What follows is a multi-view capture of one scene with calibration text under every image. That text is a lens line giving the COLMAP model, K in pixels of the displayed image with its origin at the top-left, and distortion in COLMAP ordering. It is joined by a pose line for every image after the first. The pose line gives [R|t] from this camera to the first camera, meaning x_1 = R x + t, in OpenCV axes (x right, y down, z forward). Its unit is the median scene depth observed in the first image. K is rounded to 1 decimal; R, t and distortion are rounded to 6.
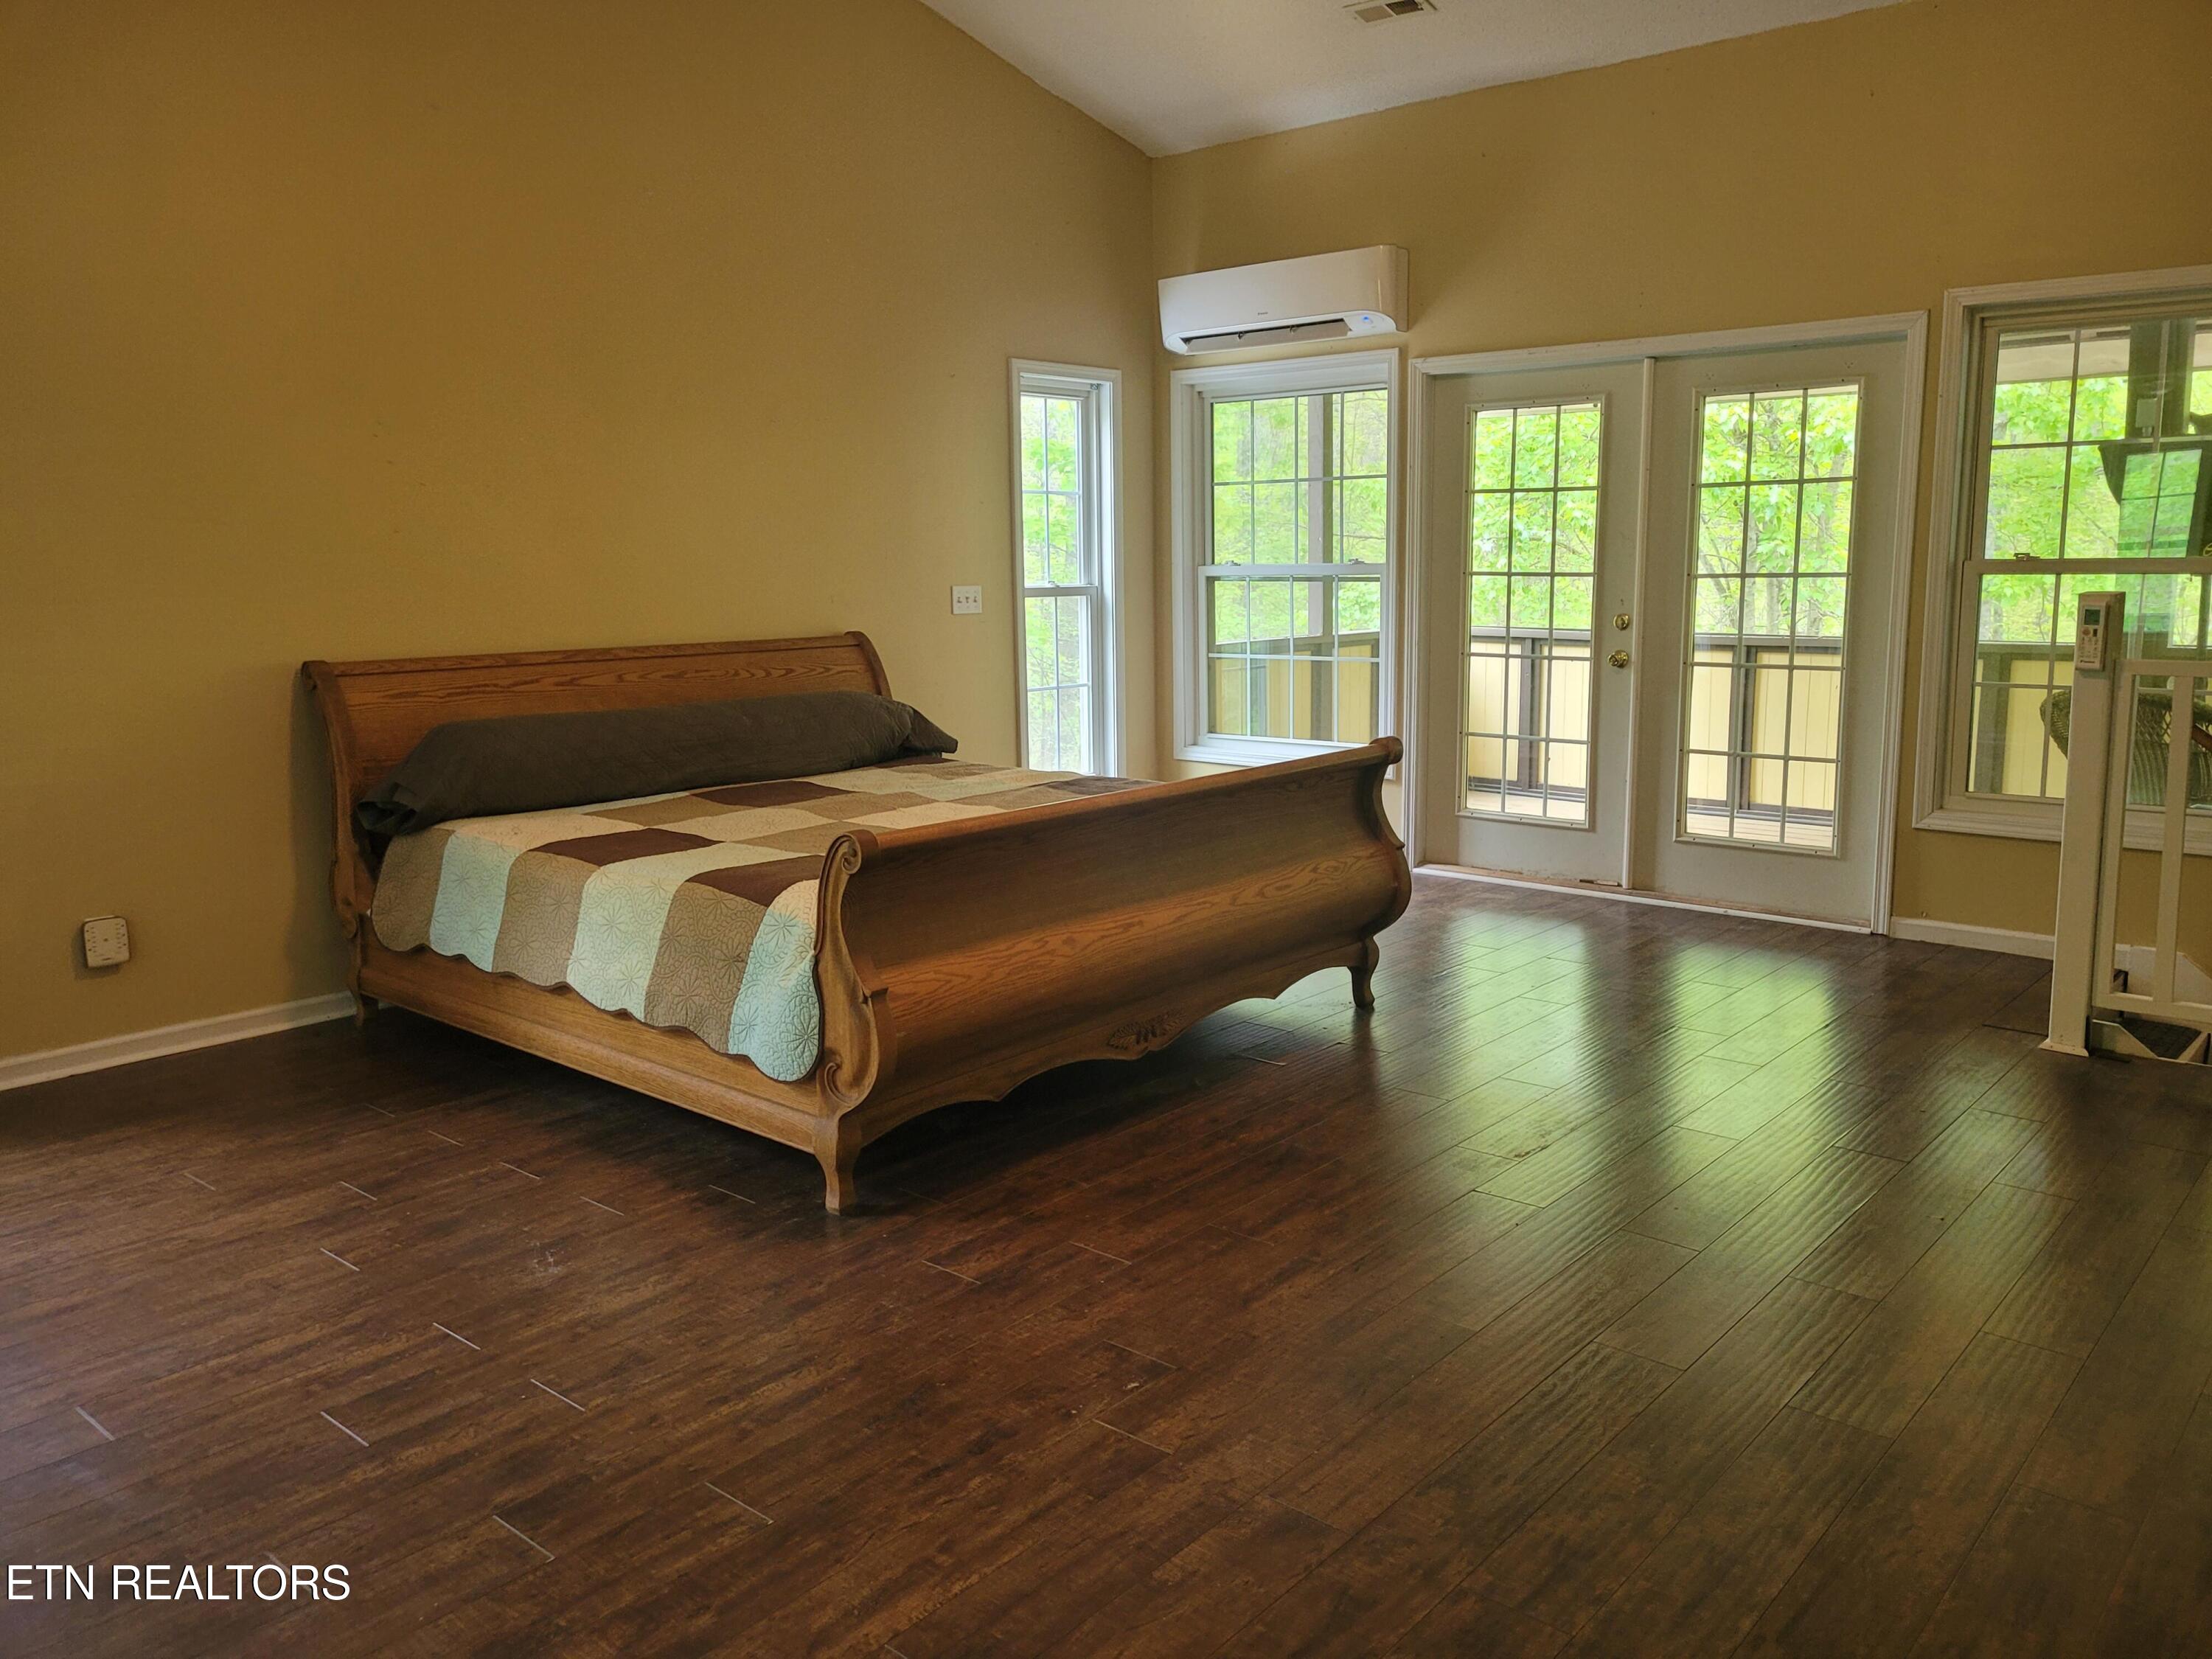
lens RADIAL K [[1664.0, 0, 1120.6], [0, 1664.0, 818.3], [0, 0, 1]] dist [0.057843, -0.053734]
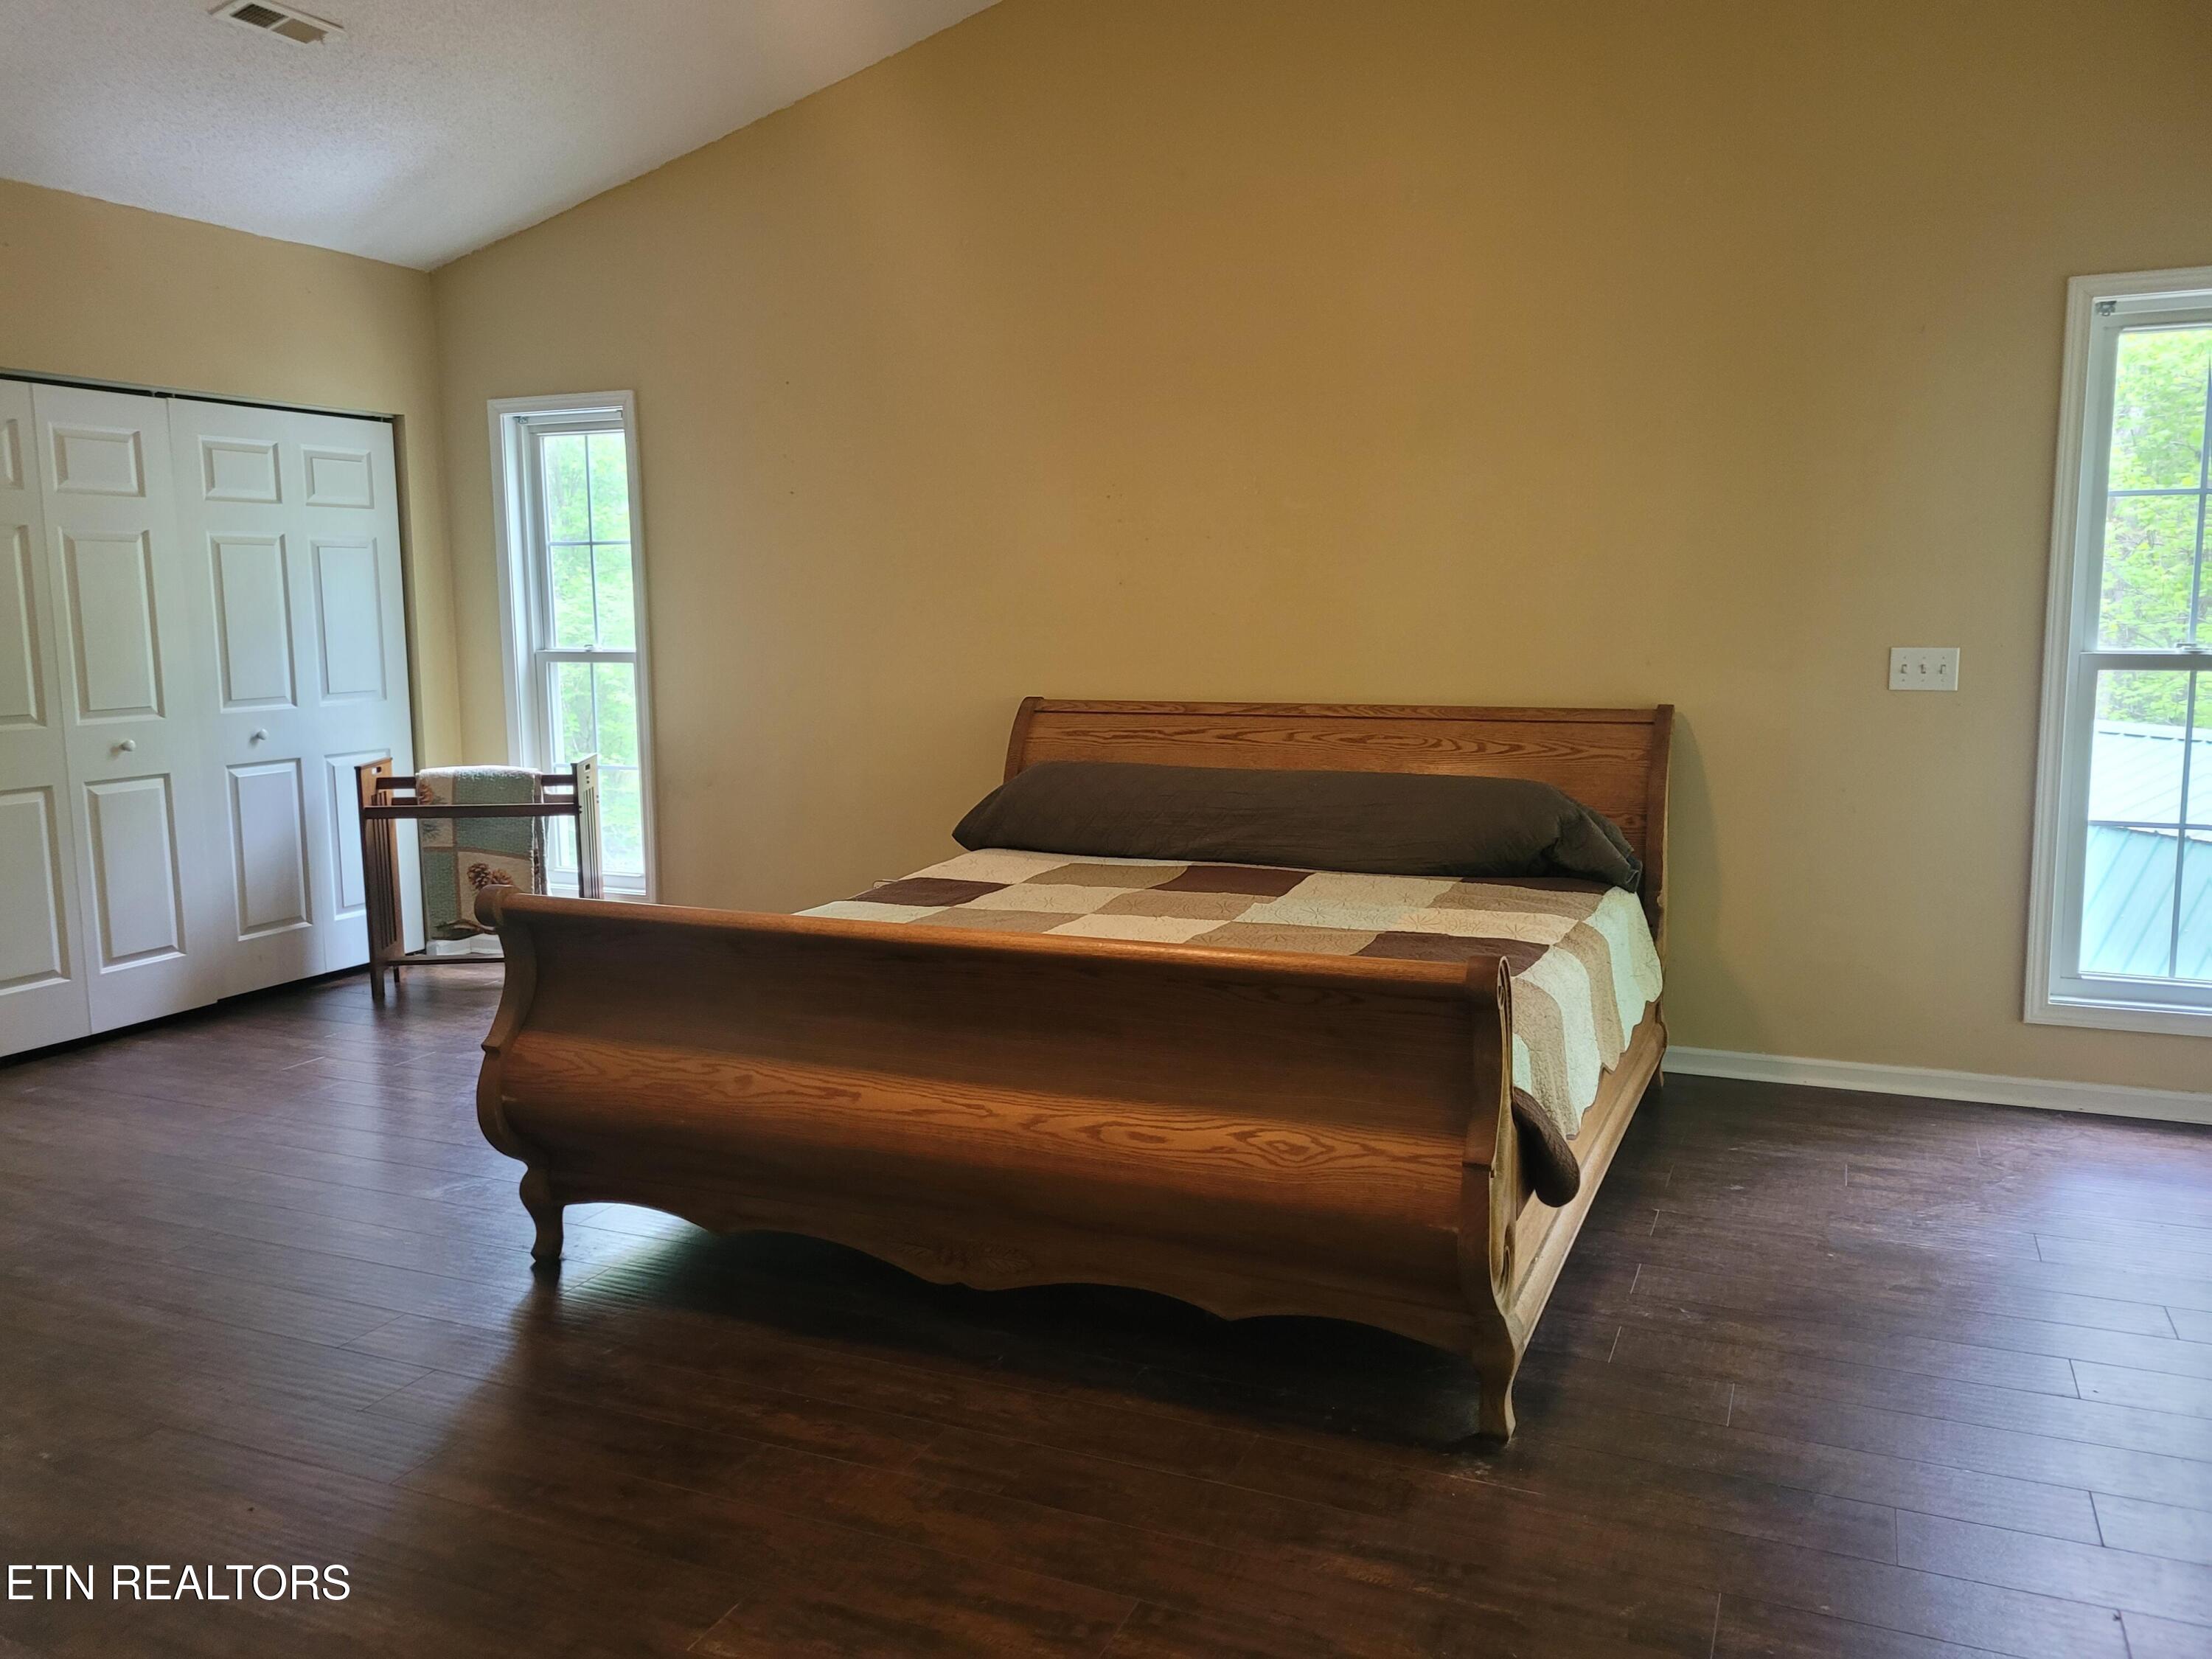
lens RADIAL K [[1664.0, 0, 1118.7], [0, 1664.0, 823.2], [0, 0, 1]] dist [0.057843, -0.053734]
pose [[0.290030, 0.132258, -0.947834, 0.618564], [-0.145346, 0.985003, 0.092970, -0.121626], [0.945916, 0.110800, 0.304904, 0.711213]]
